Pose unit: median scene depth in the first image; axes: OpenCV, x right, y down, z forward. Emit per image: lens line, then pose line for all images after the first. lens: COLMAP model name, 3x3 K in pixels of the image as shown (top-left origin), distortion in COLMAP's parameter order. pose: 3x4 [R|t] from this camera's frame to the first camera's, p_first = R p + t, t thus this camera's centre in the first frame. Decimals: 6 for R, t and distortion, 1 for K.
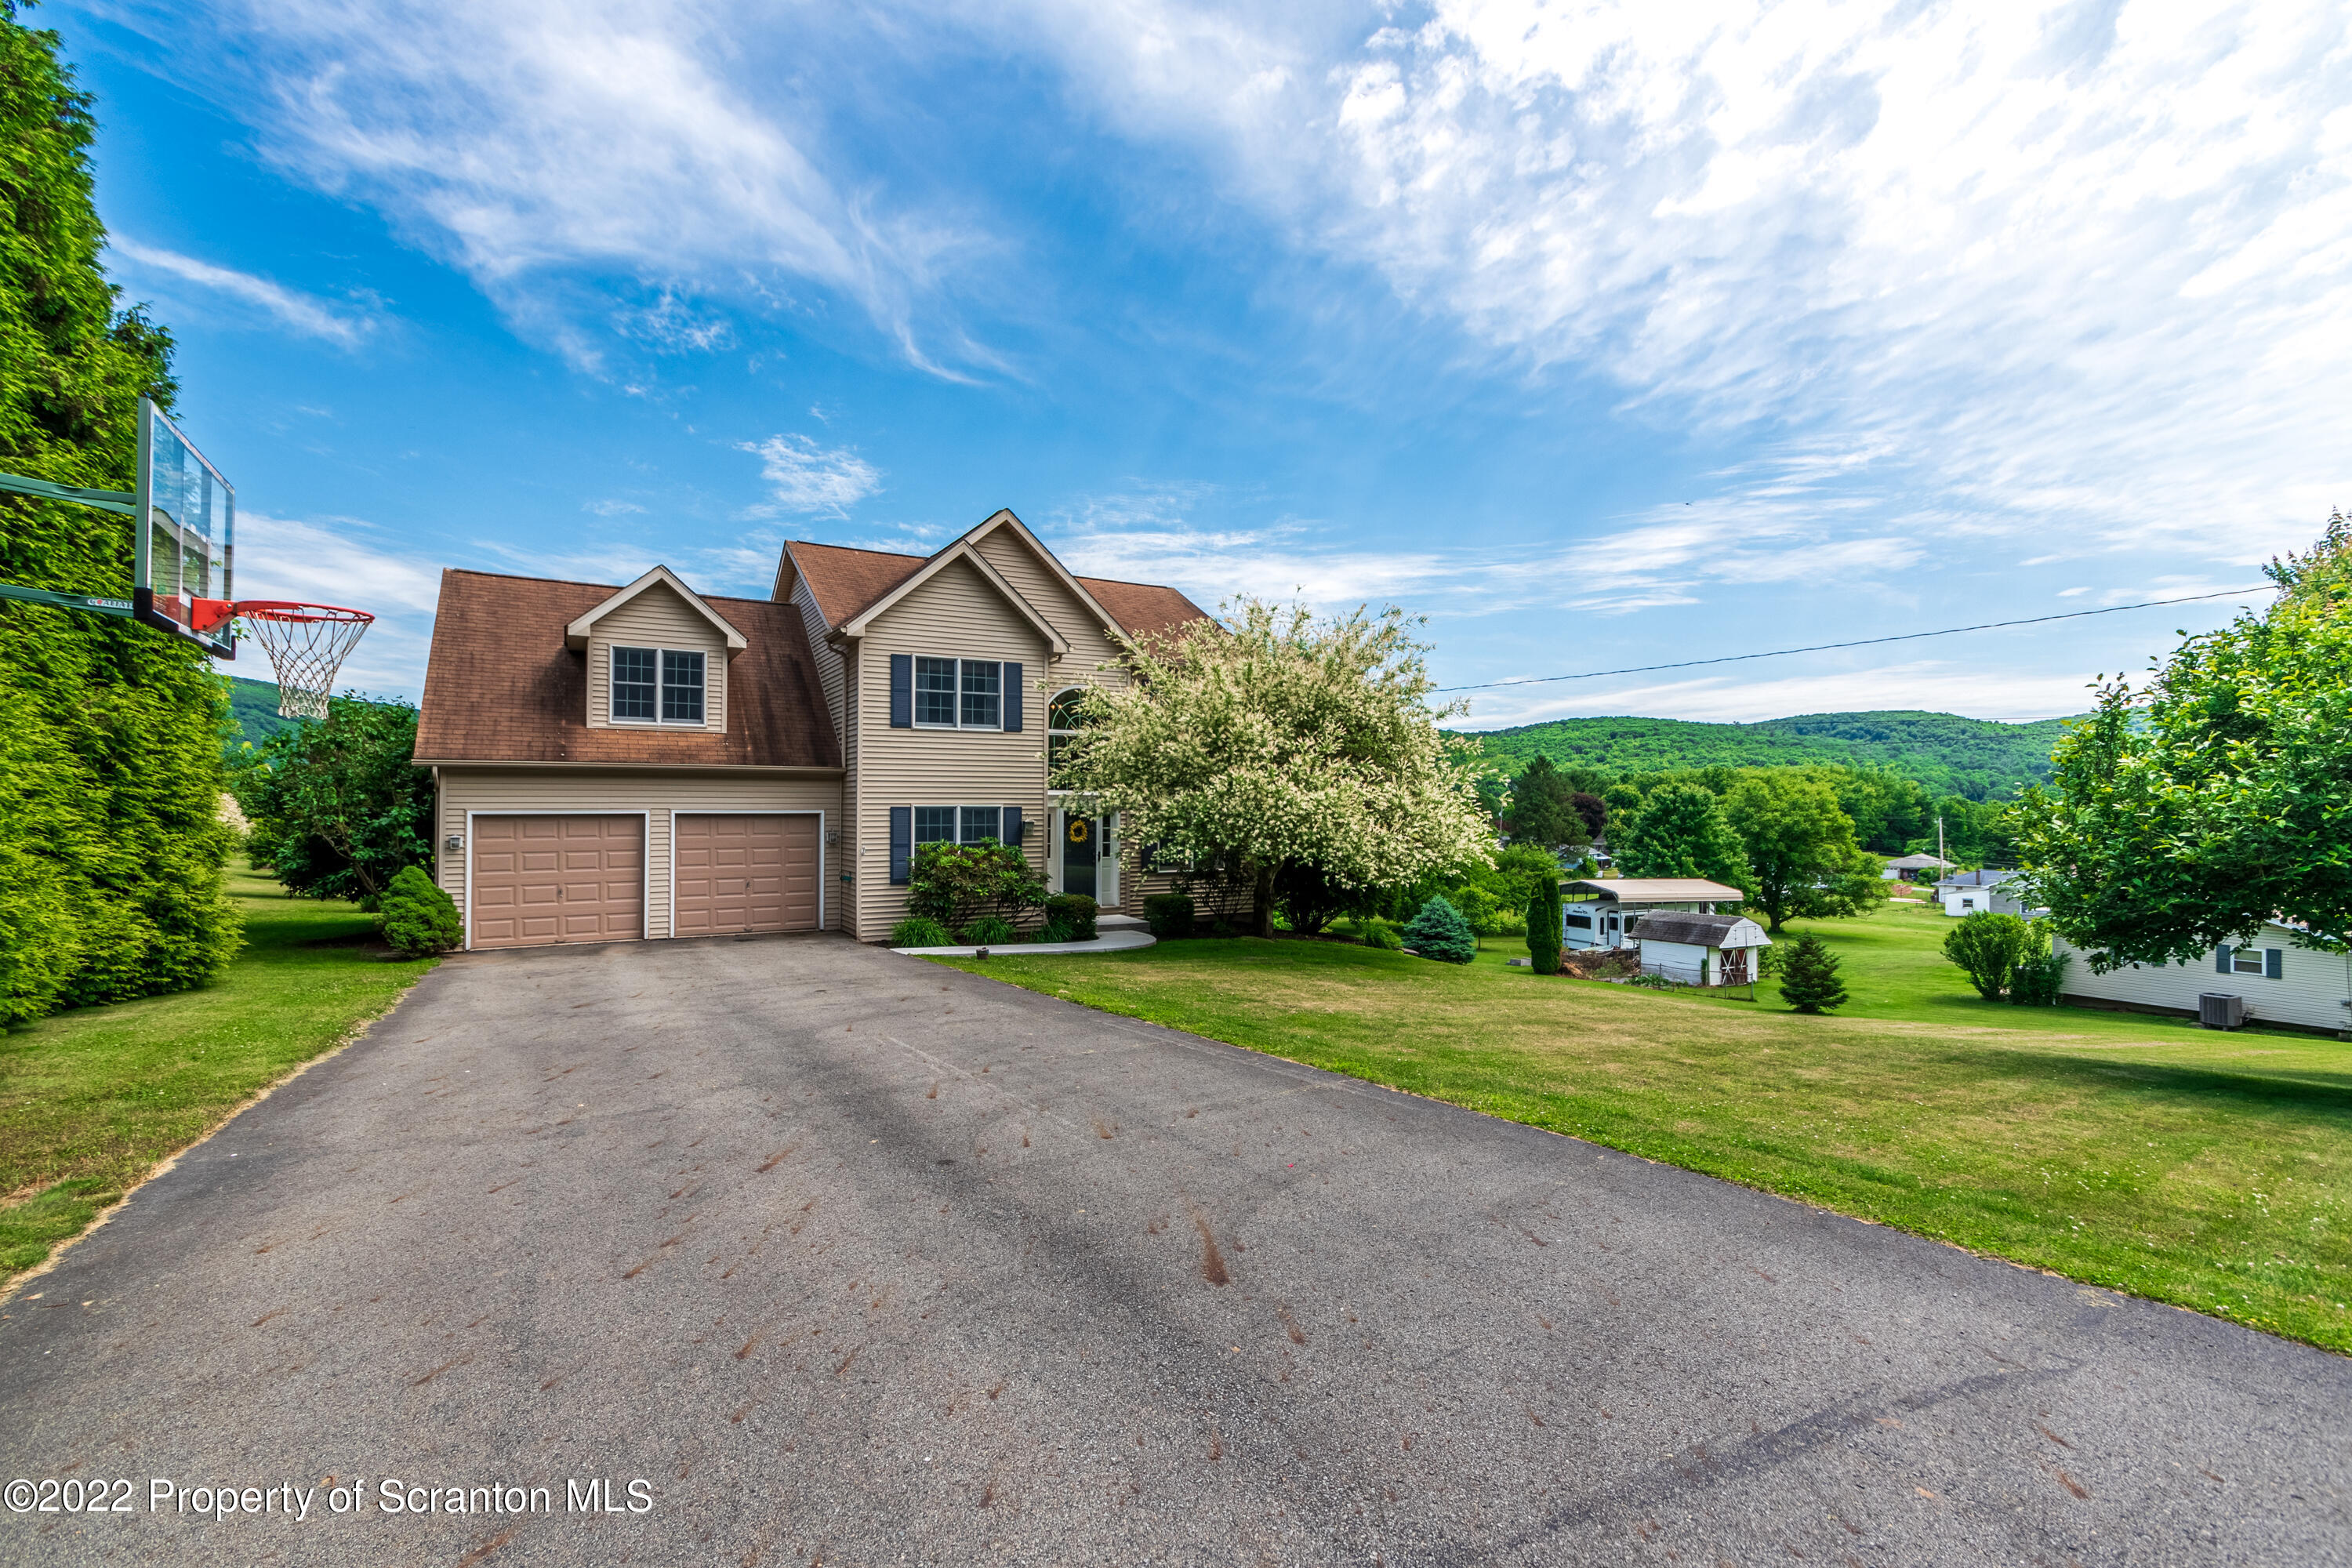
lens RADIAL K [[1047.1, 0, 1180.8], [0, 1047.1, 780.8], [0, 0, 1]] dist [0.003191, -0.002245]
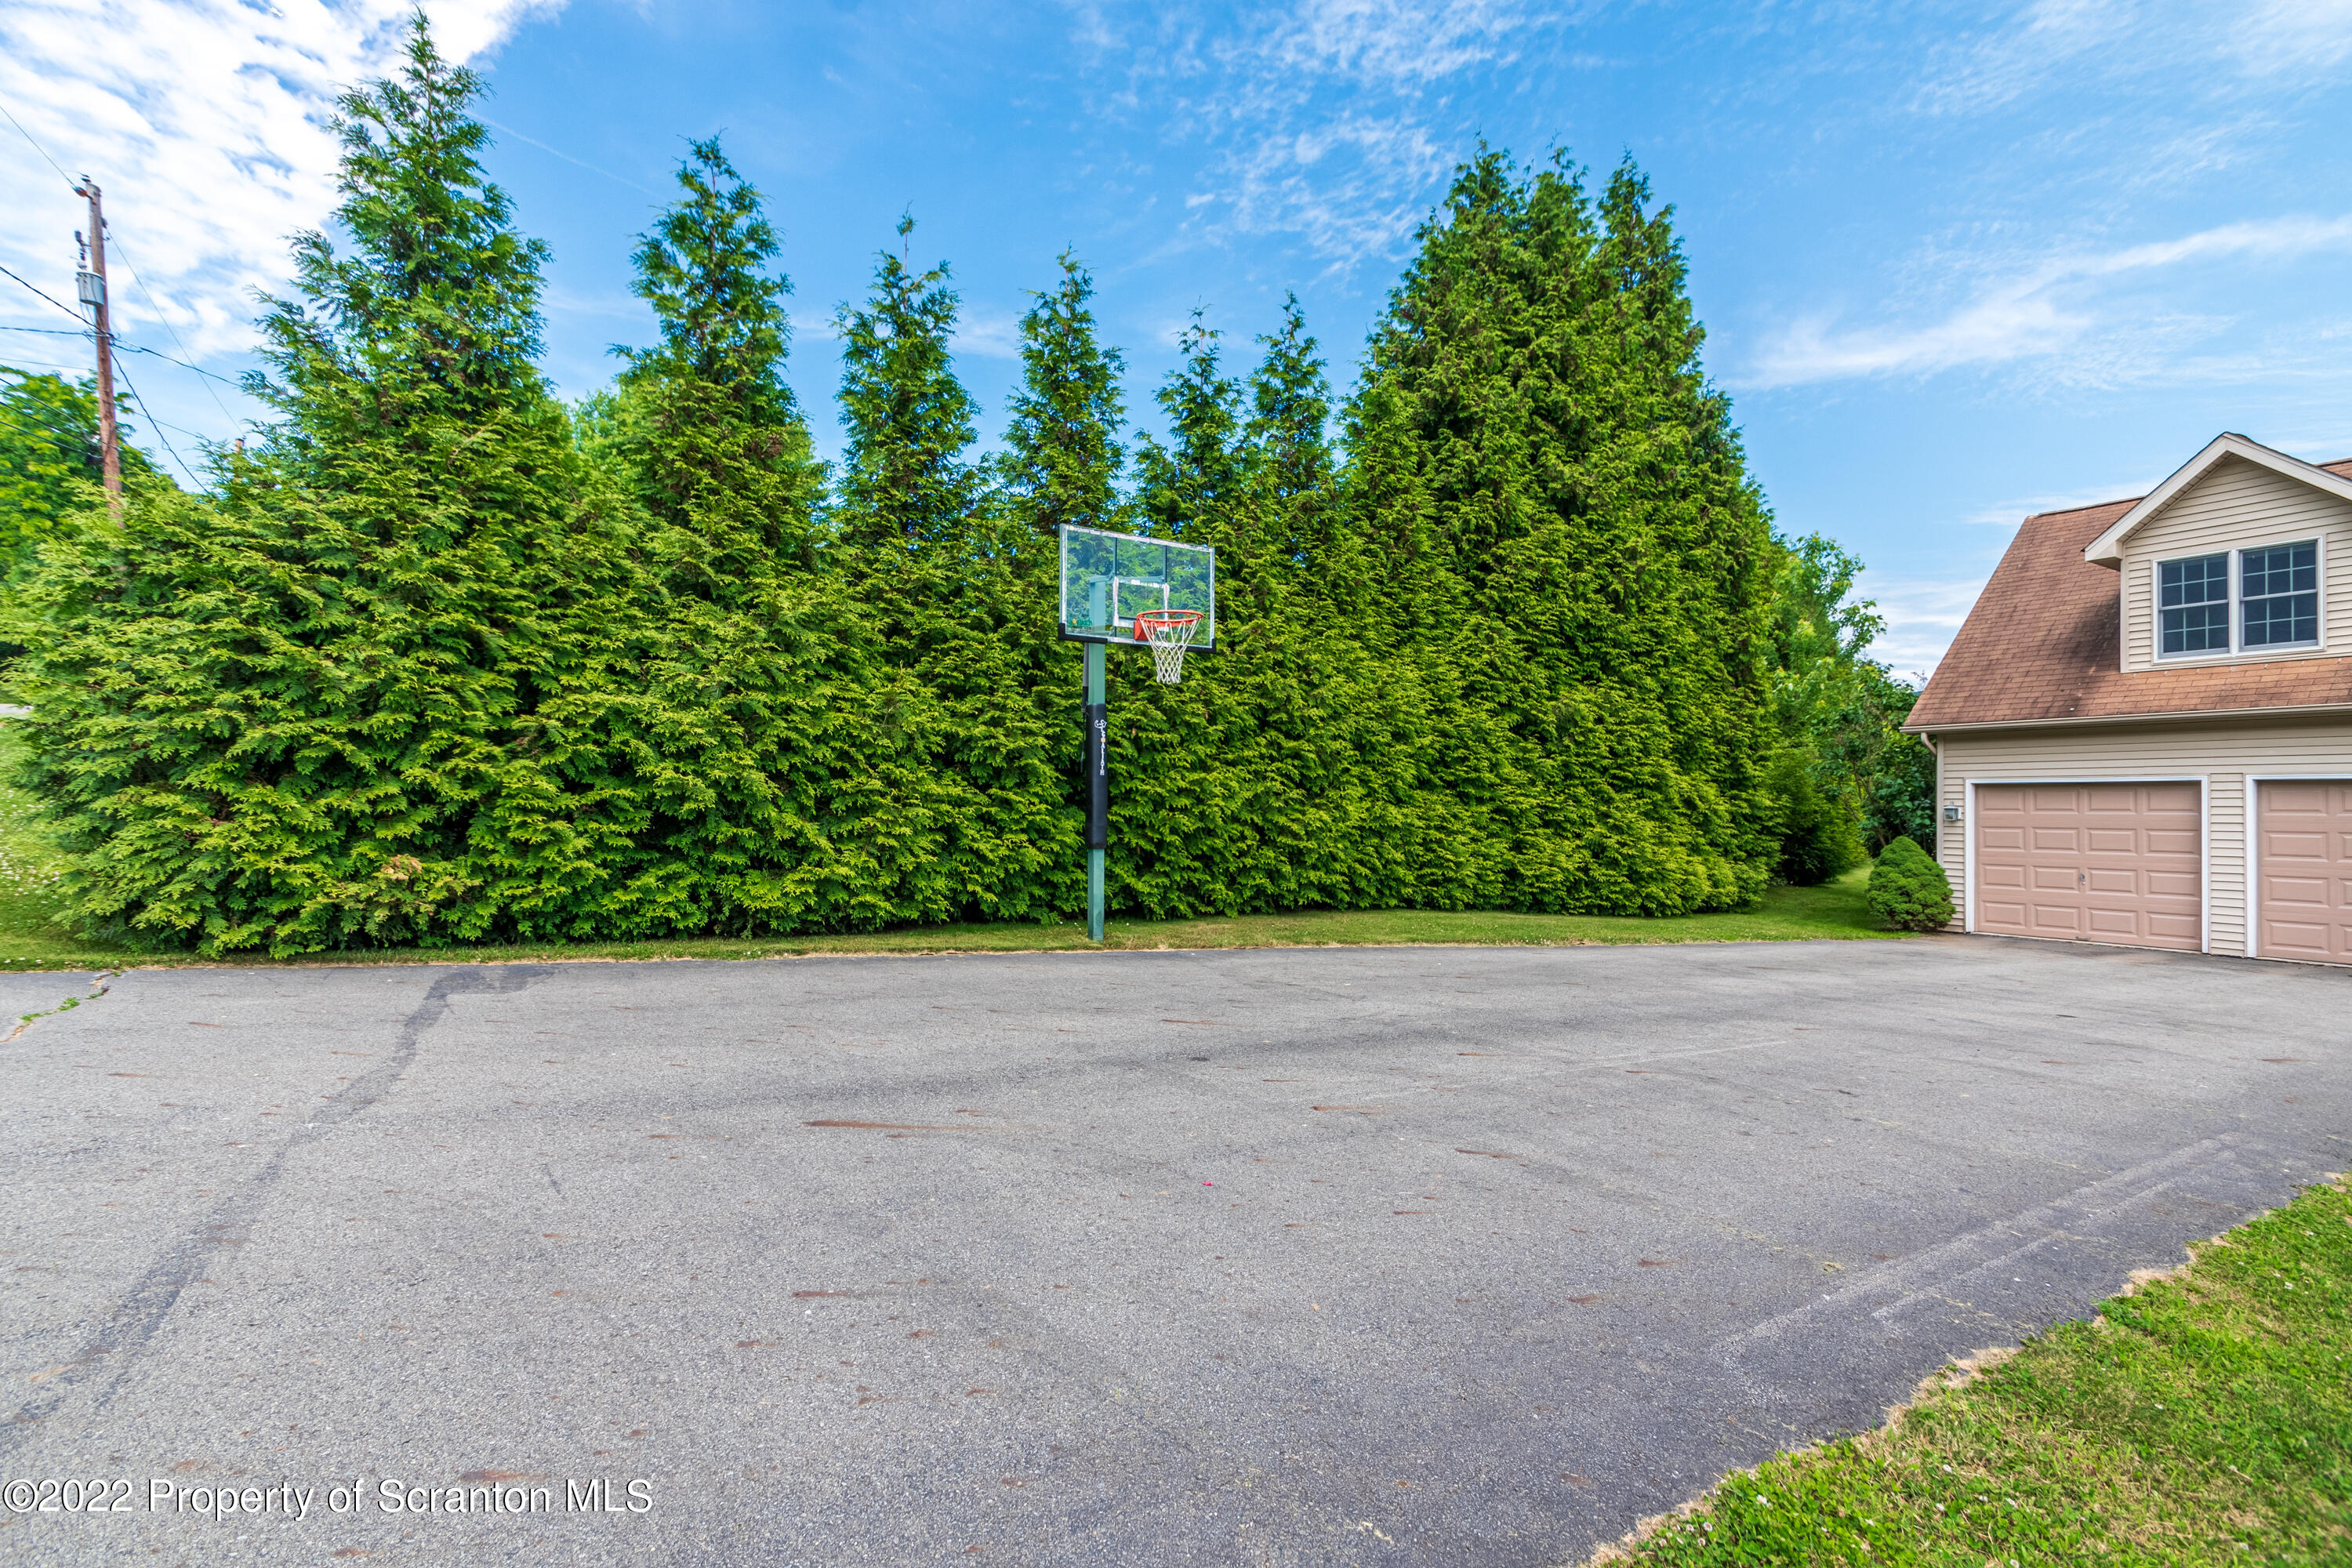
lens RADIAL K [[1047.1, 0, 1156.8], [0, 1047.1, 793.1], [0, 0, 1]] dist [0.003191, -0.002245]
pose [[0.005908, -0.011773, -0.999913, 0.210833], [0.018989, 0.999752, -0.011659, 0.034464], [0.999802, -0.018918, 0.006130, 0.264099]]
